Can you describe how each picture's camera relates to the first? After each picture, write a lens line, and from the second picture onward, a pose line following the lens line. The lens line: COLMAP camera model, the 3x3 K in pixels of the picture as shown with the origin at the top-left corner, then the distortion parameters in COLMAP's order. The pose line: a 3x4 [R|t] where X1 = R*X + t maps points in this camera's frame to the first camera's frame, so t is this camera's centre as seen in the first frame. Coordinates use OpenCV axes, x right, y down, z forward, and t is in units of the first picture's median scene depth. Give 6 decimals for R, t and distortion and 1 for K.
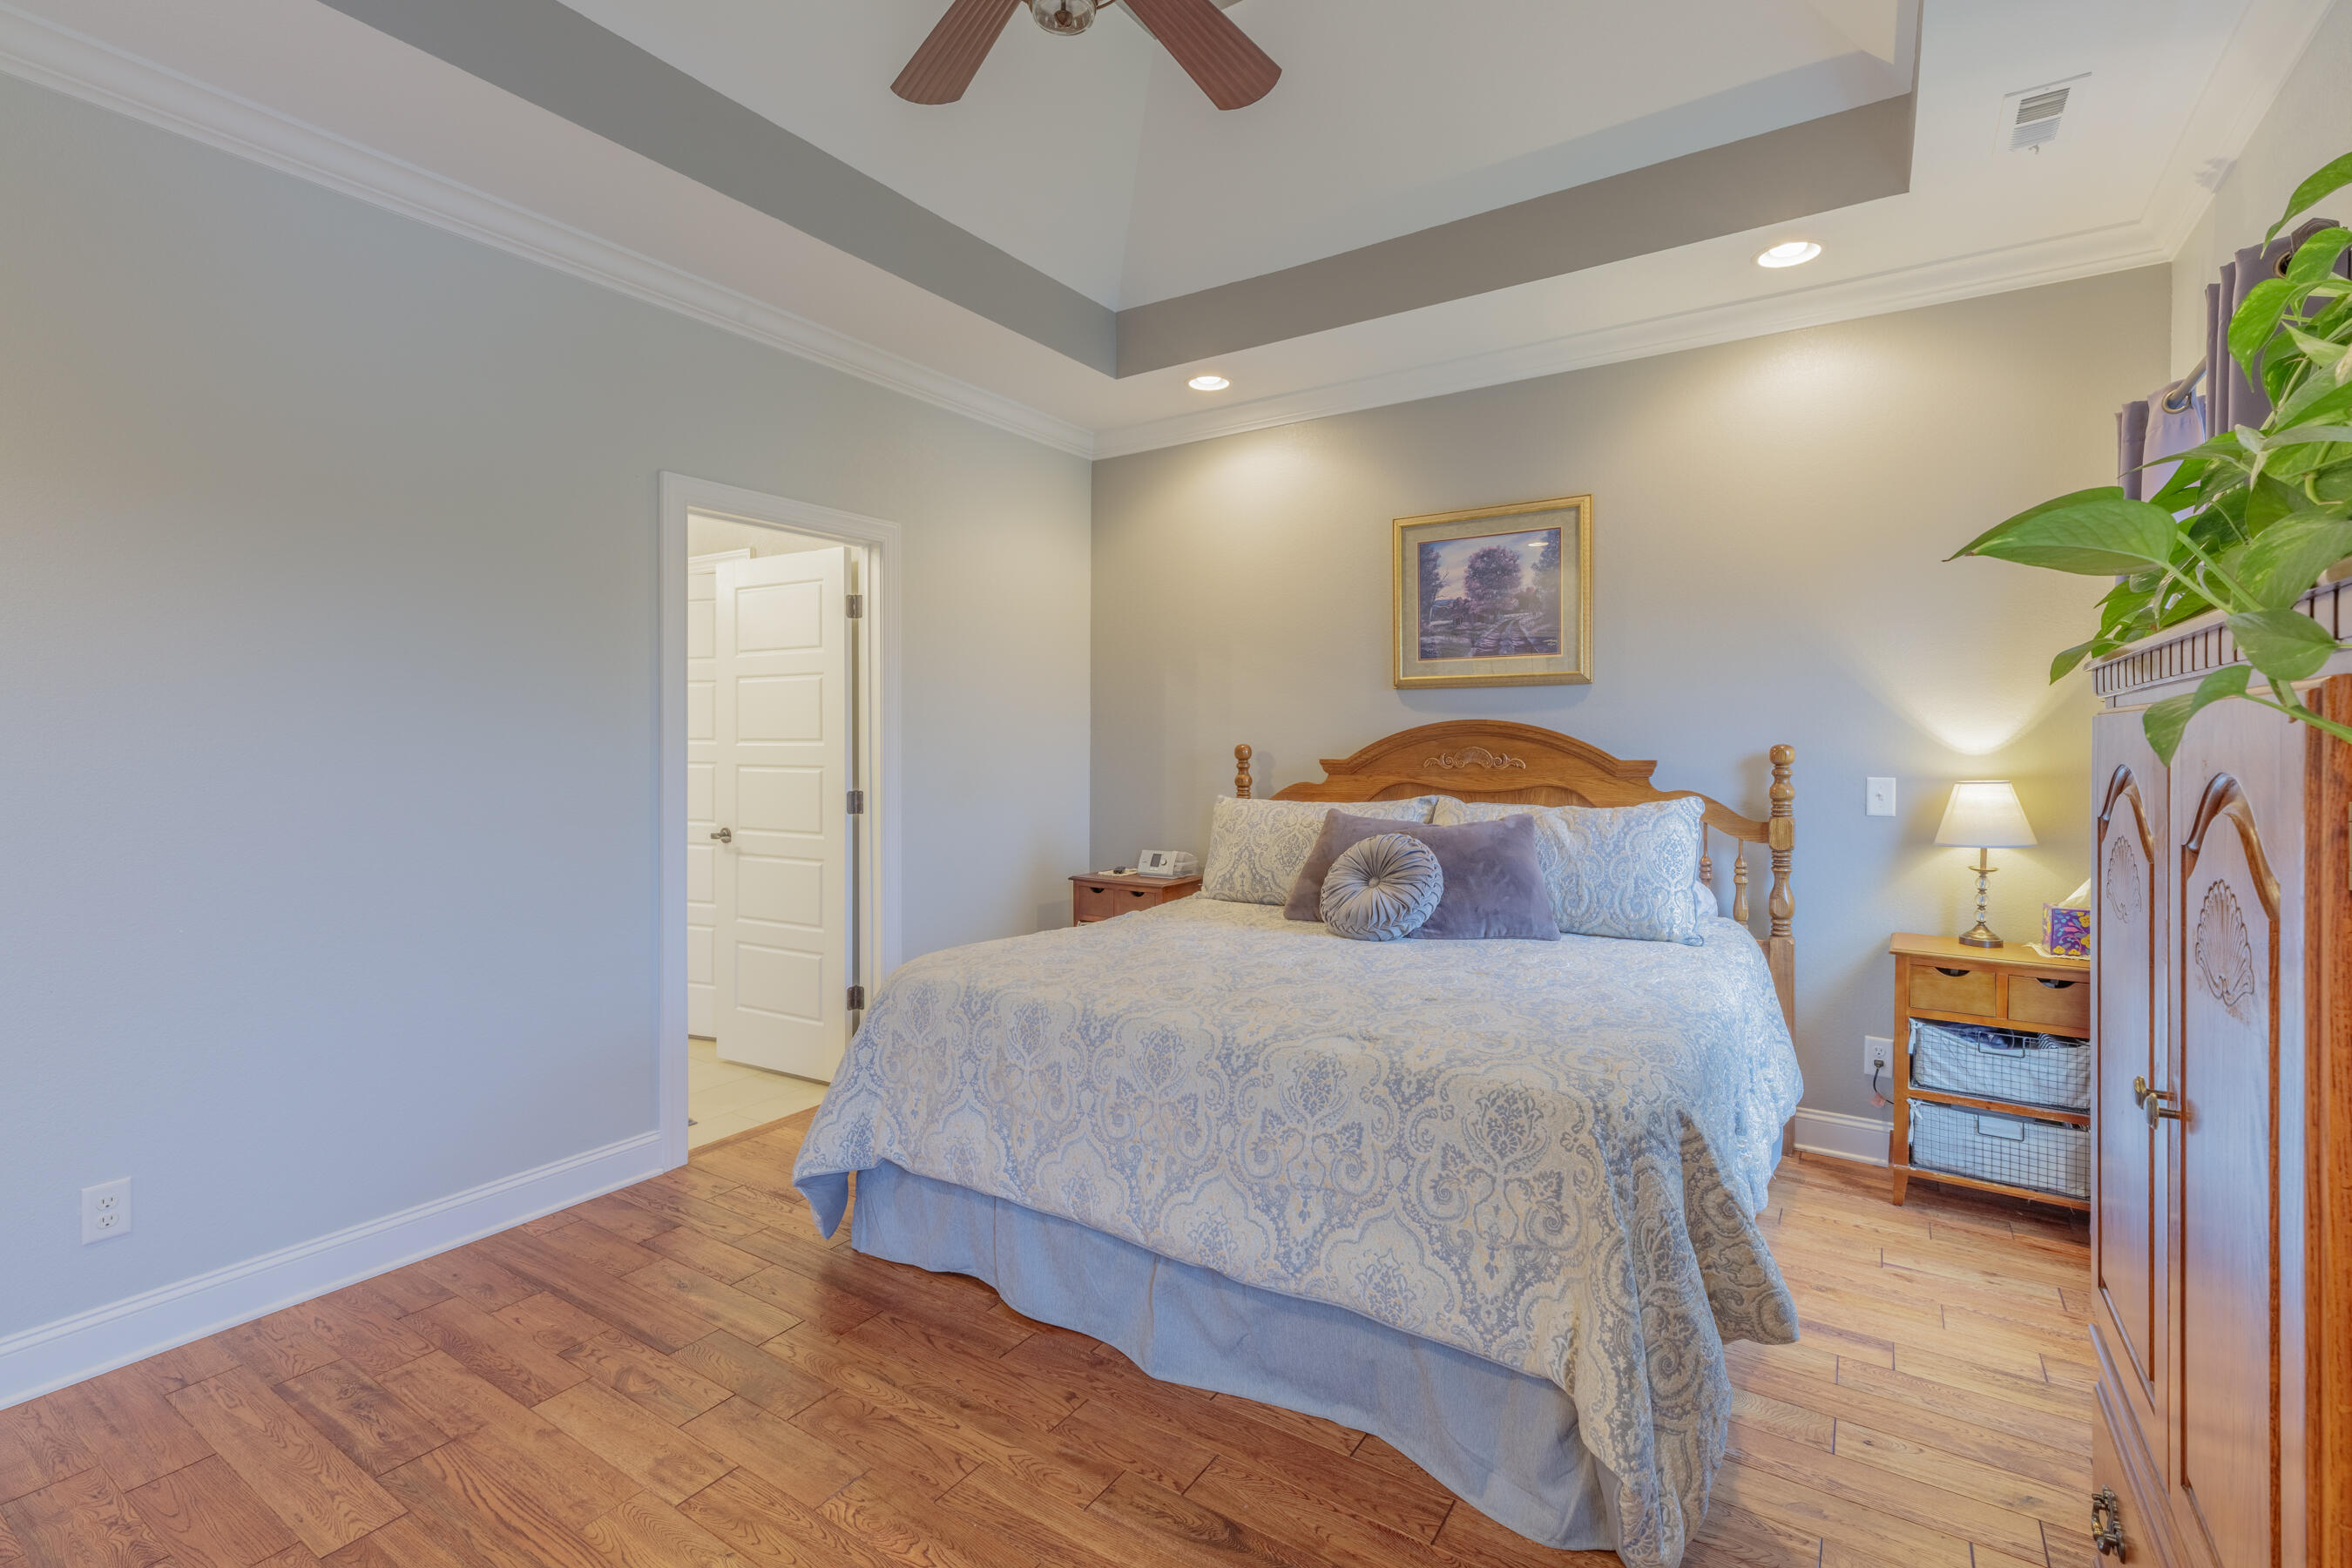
lens RADIAL K [[1045.5, 0, 1182.9], [0, 1045.5, 773.3], [0, 0, 1]] dist [0.002770, 0.001360]
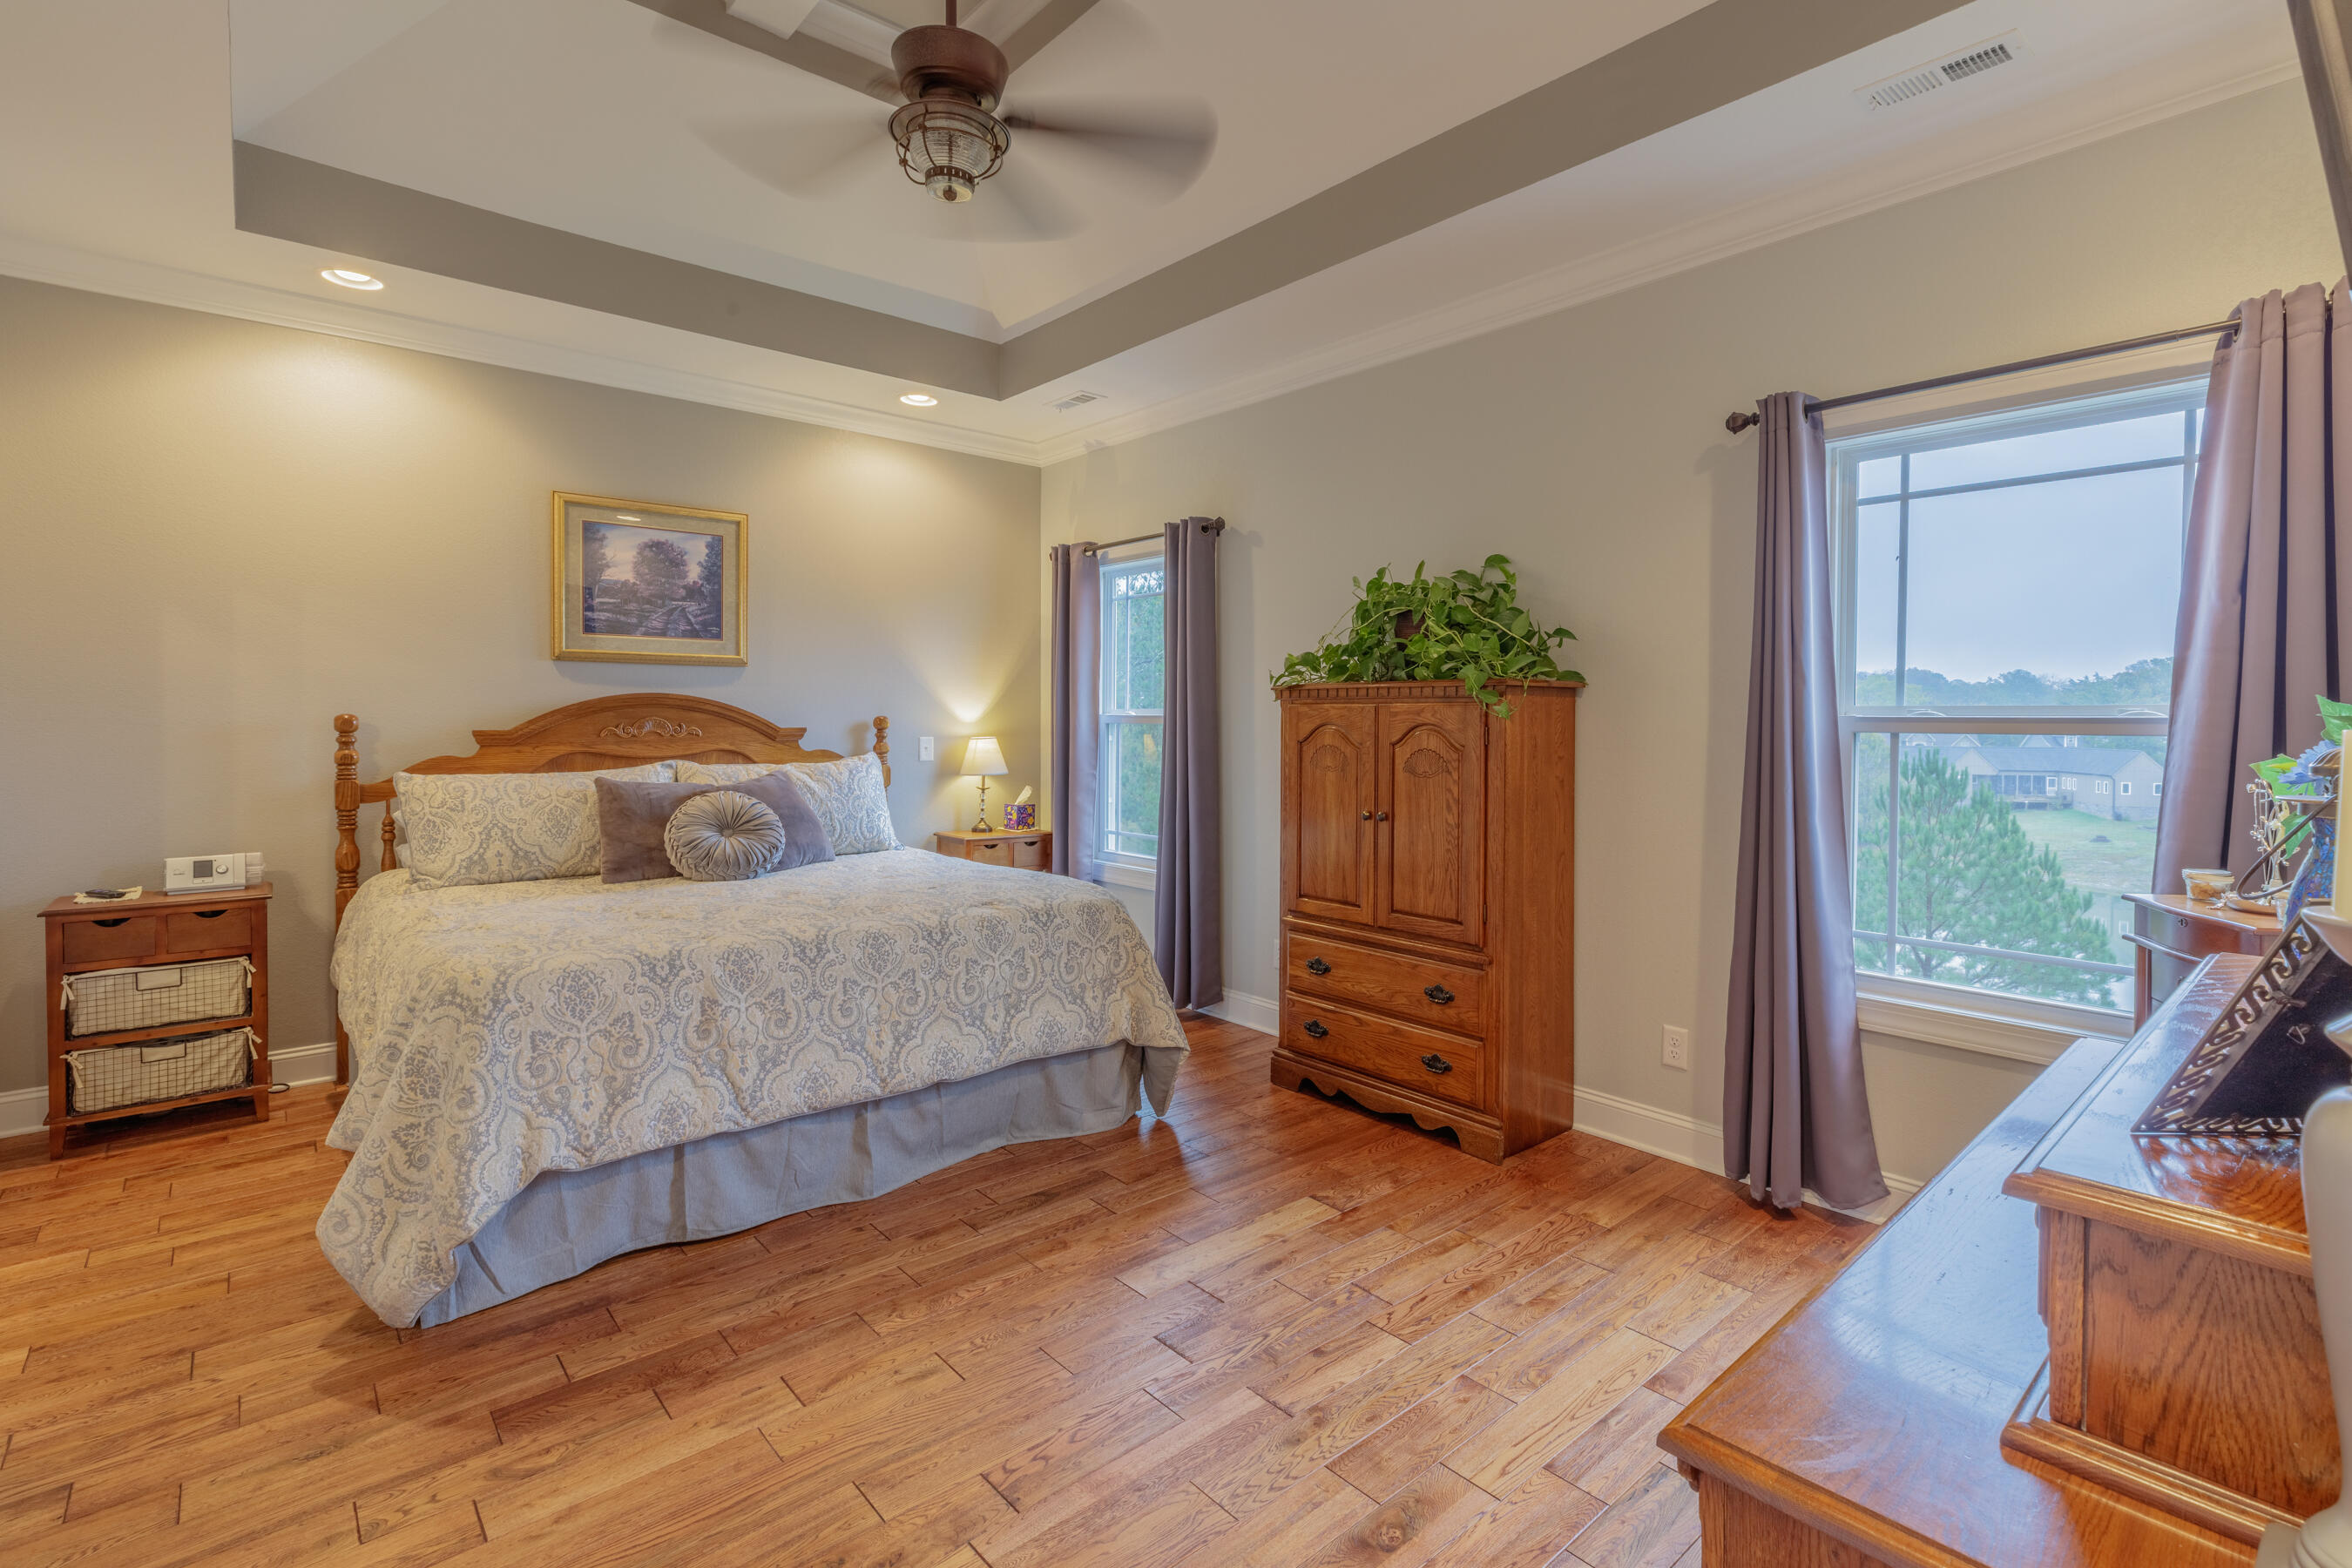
lens RADIAL K [[1045.5, 0, 1182.9], [0, 1045.5, 773.3], [0, 0, 1]] dist [0.002770, 0.001360]
pose [[0.299151, -0.050051, 0.952892, -0.646010], [0.024454, 0.998698, 0.044780, -0.001864], [-0.953892, 0.009906, 0.299985, 0.132655]]
